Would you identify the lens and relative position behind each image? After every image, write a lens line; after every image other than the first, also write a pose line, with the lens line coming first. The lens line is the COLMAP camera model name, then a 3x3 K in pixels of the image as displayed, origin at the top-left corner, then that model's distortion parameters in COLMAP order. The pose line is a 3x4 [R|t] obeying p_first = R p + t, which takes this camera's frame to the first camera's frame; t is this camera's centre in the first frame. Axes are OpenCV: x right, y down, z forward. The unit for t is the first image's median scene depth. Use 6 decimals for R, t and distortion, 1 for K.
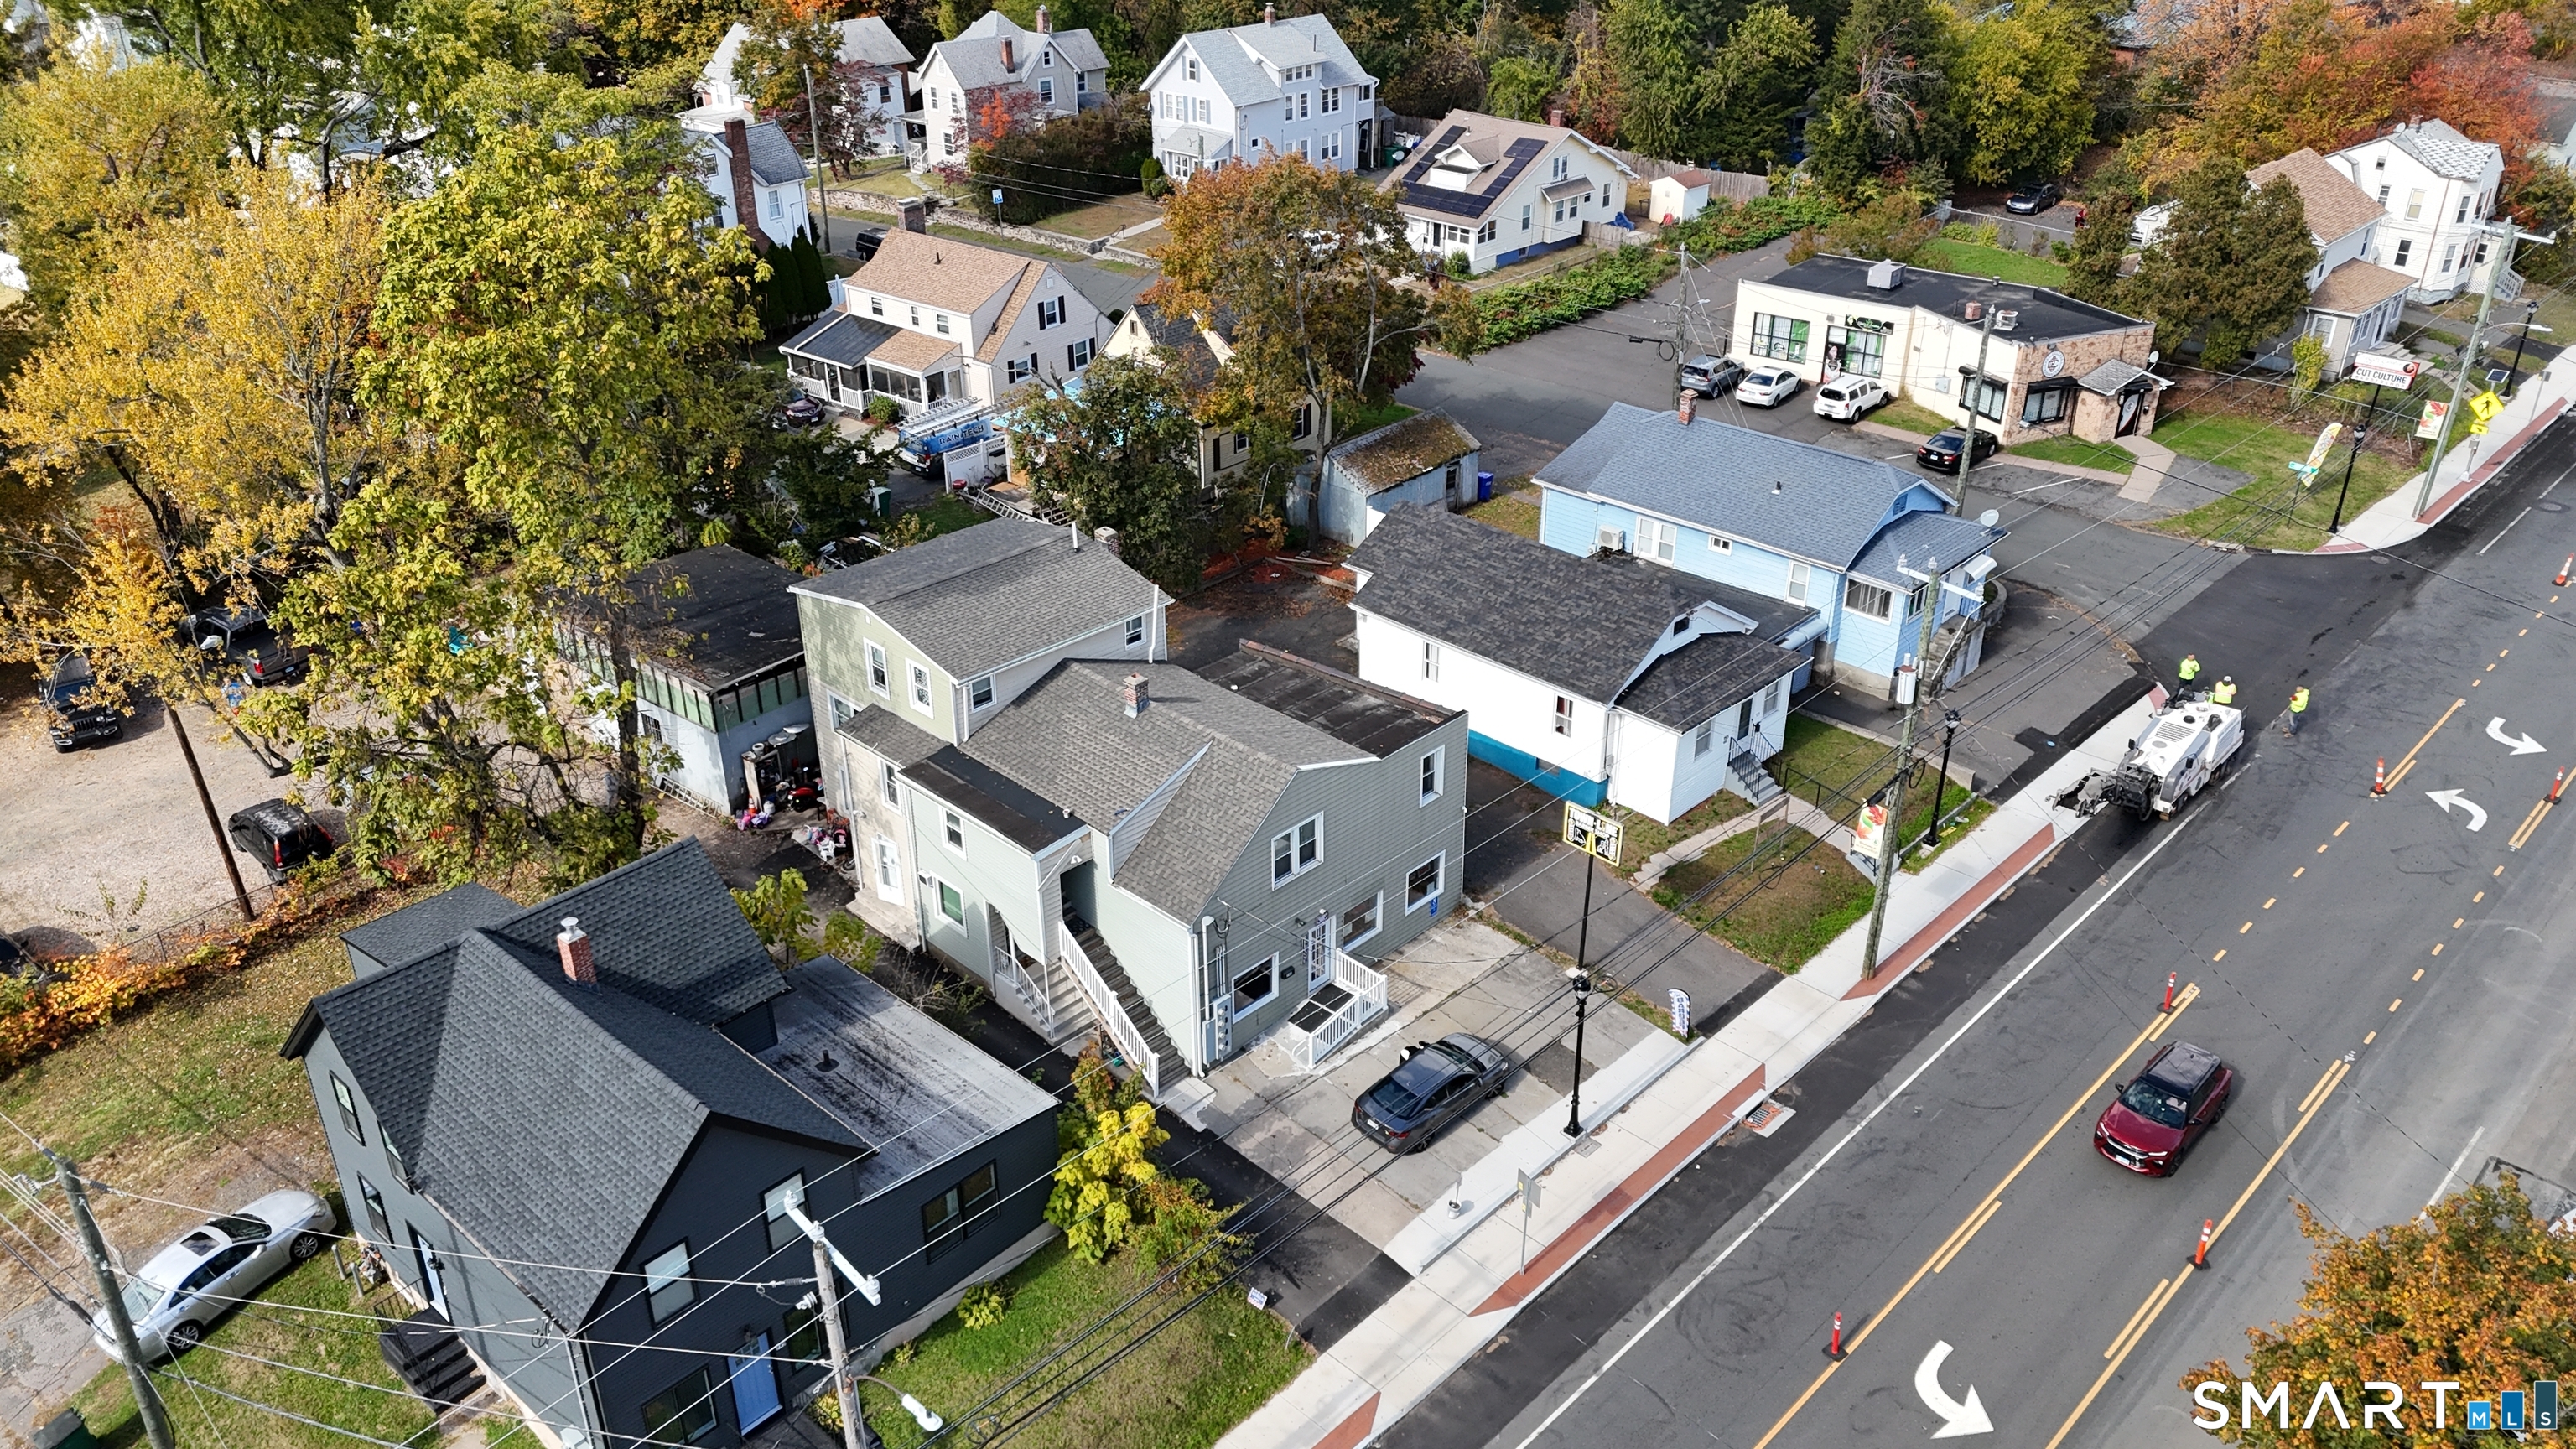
lens RADIAL K [[1908.7, 0, 1306.5], [0, 1908.7, 709.5], [0, 0, 1]] dist [0.065313, -0.061172]
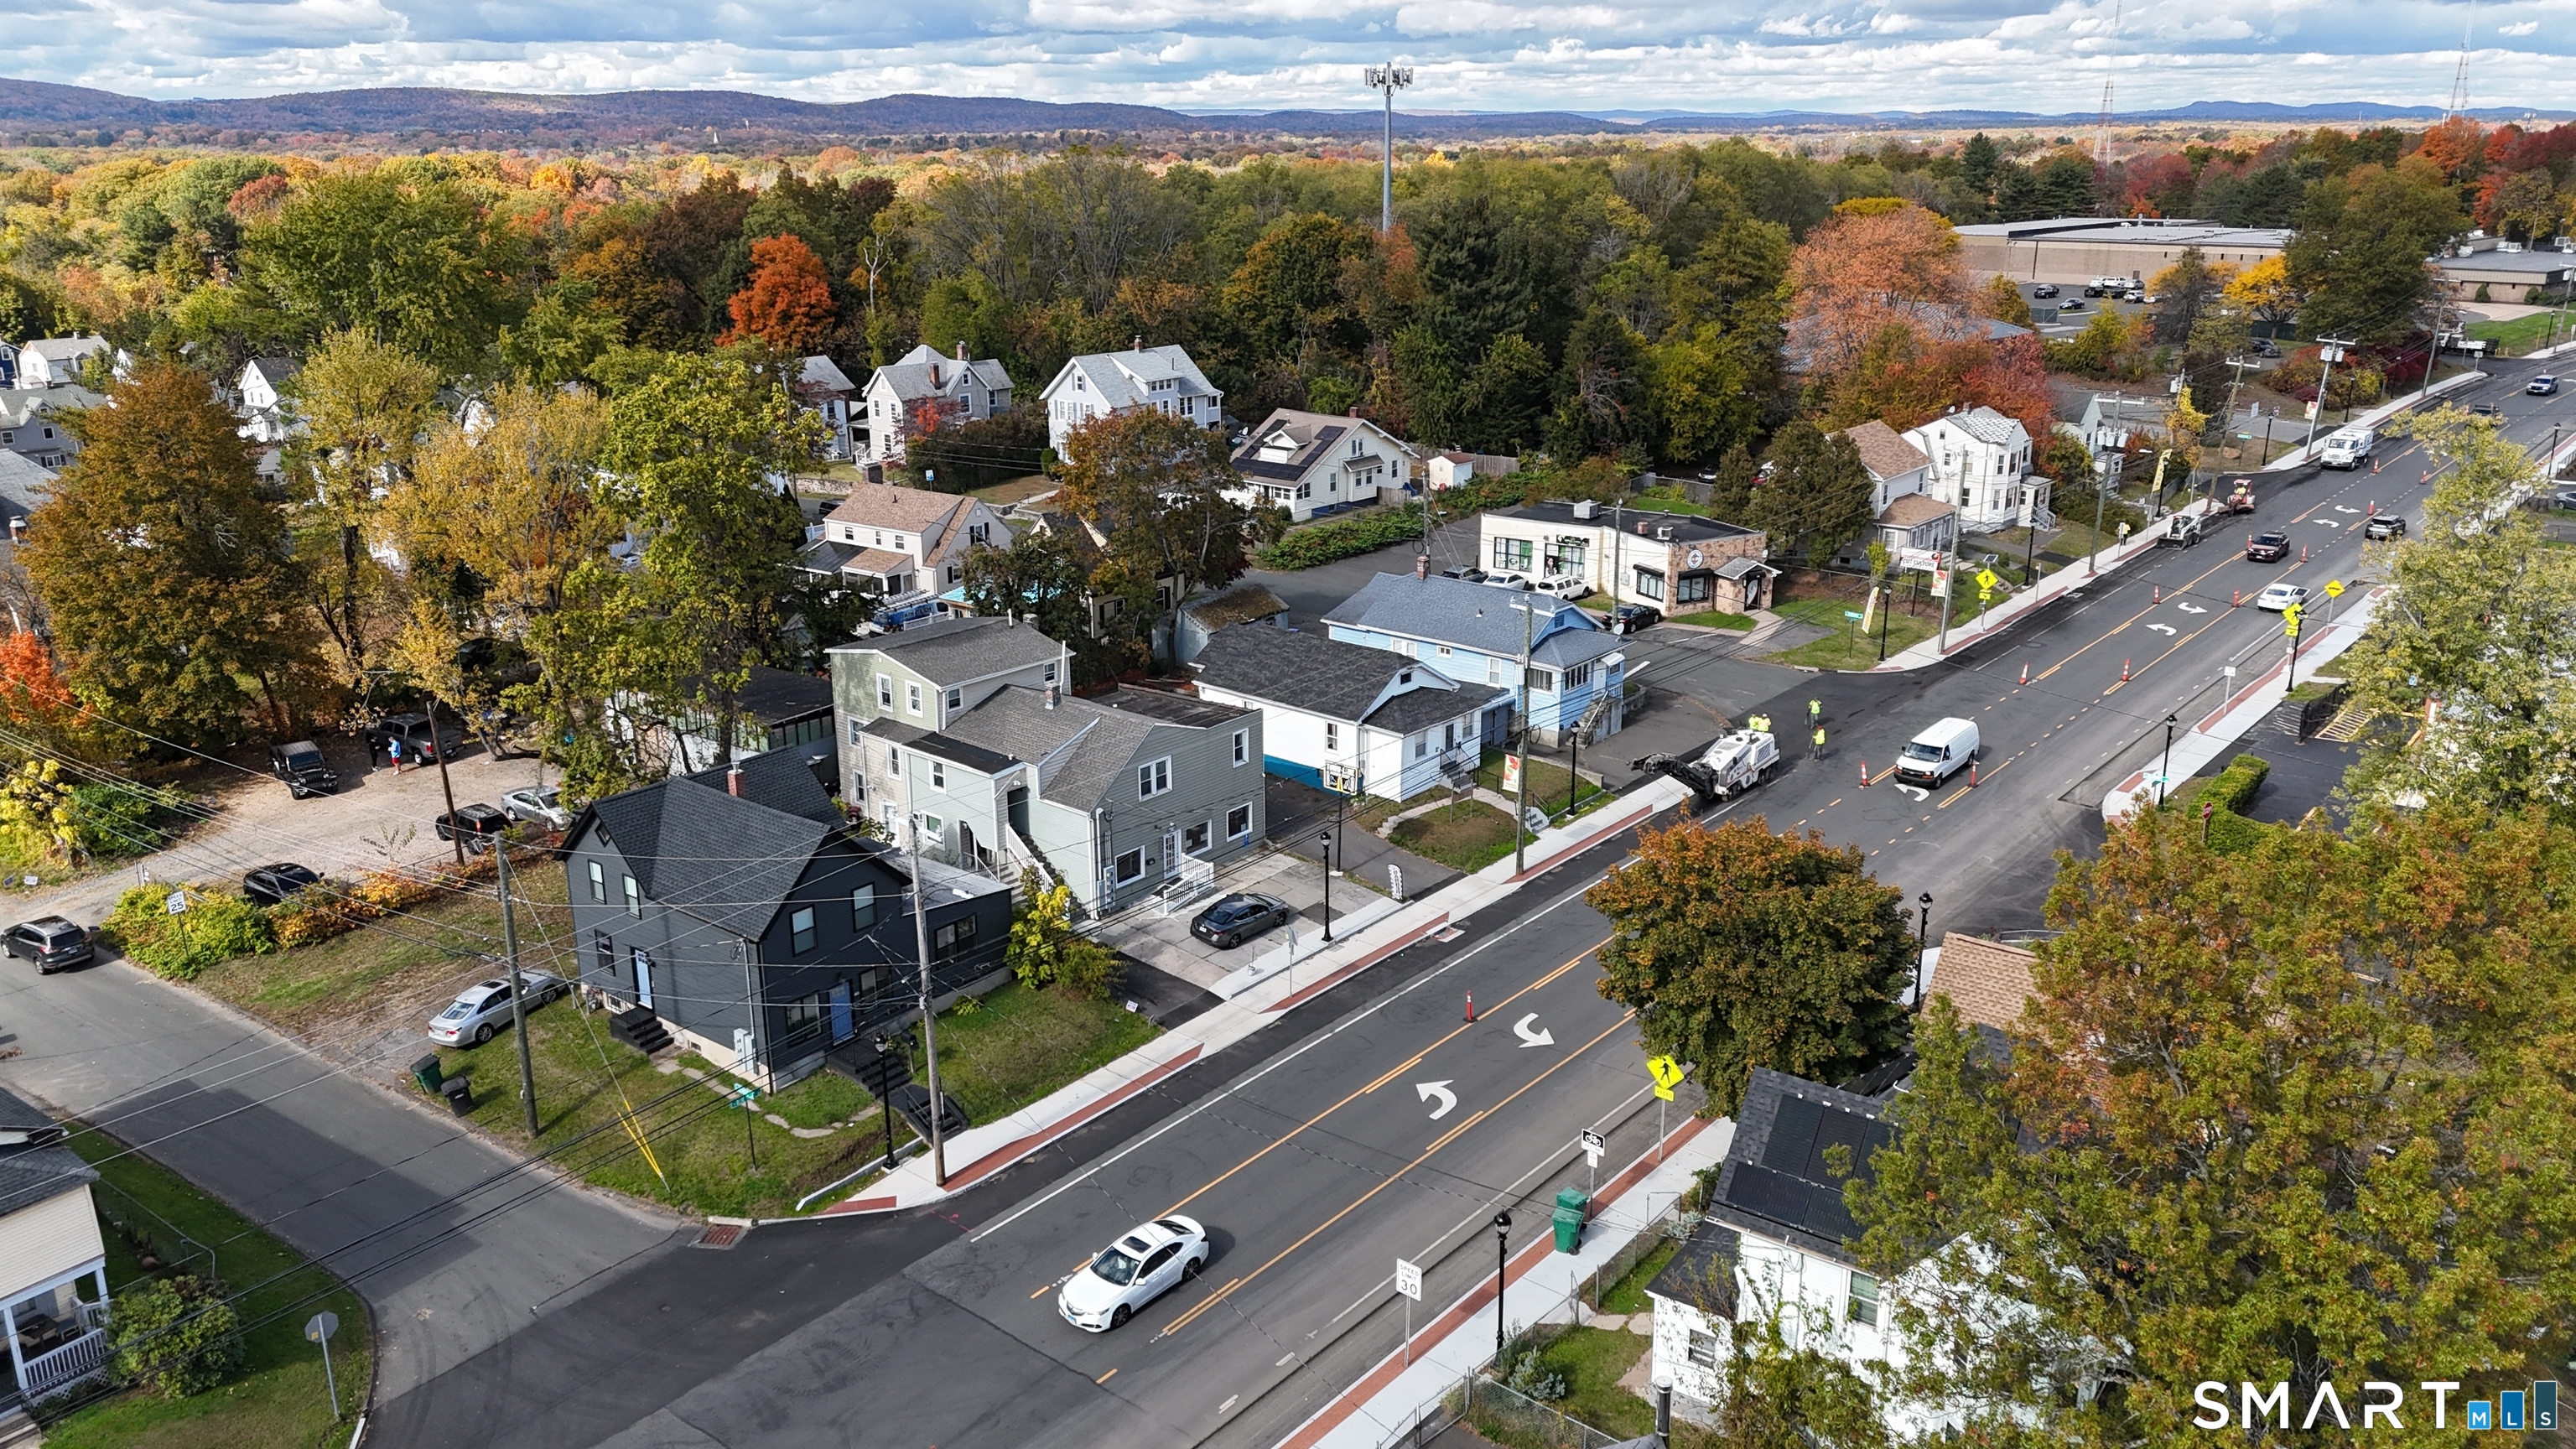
lens RADIAL K [[1908.7, 0, 1322.7], [0, 1908.7, 718.8], [0, 0, 1]] dist [0.065313, -0.061172]
pose [[0.997389, -0.022048, 0.068769, 0.020033], [0.034061, 0.983305, -0.178749, 0.229715], [-0.063680, 0.180624, 0.981489, -0.439880]]
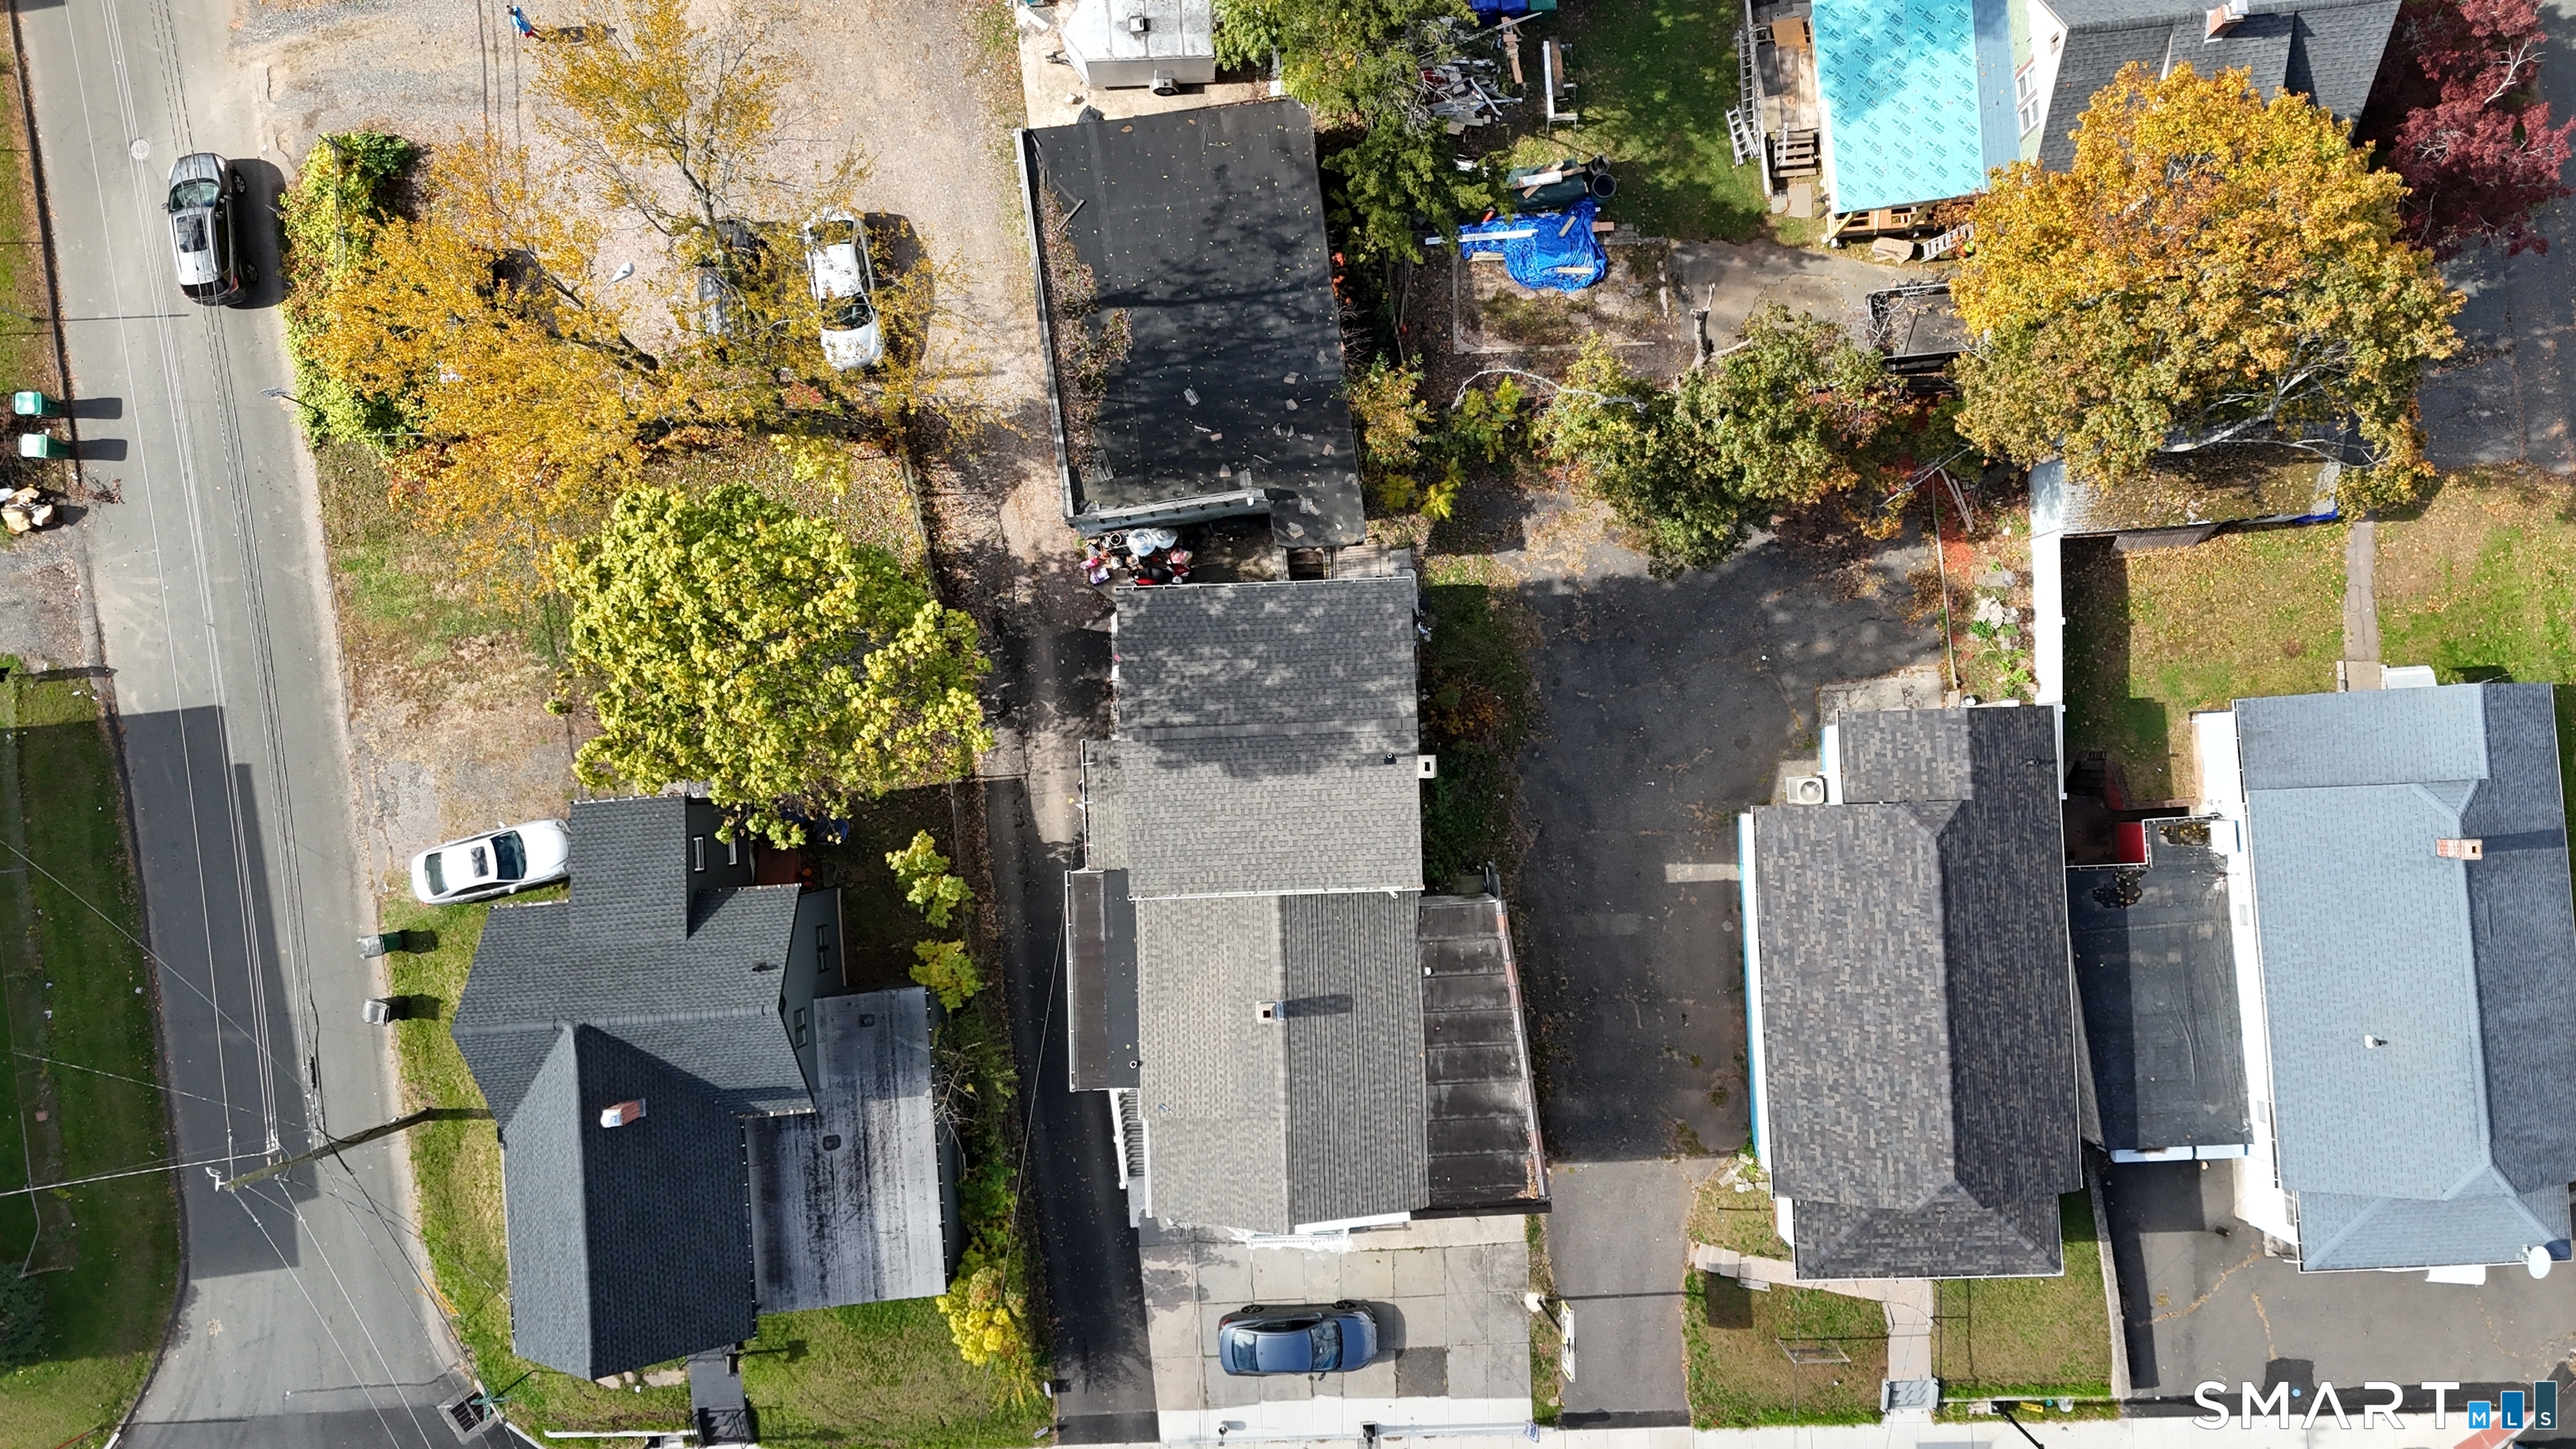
lens RADIAL K [[1908.7, 0, 1294.7], [0, 1908.7, 713.9], [0, 0, 1]] dist [0.065313, -0.061172]
pose [[0.720925, 0.692492, -0.026889, -0.120892], [-0.308093, 0.355015, 0.882634, -0.696019], [0.620763, -0.628028, 0.469291, 0.486446]]
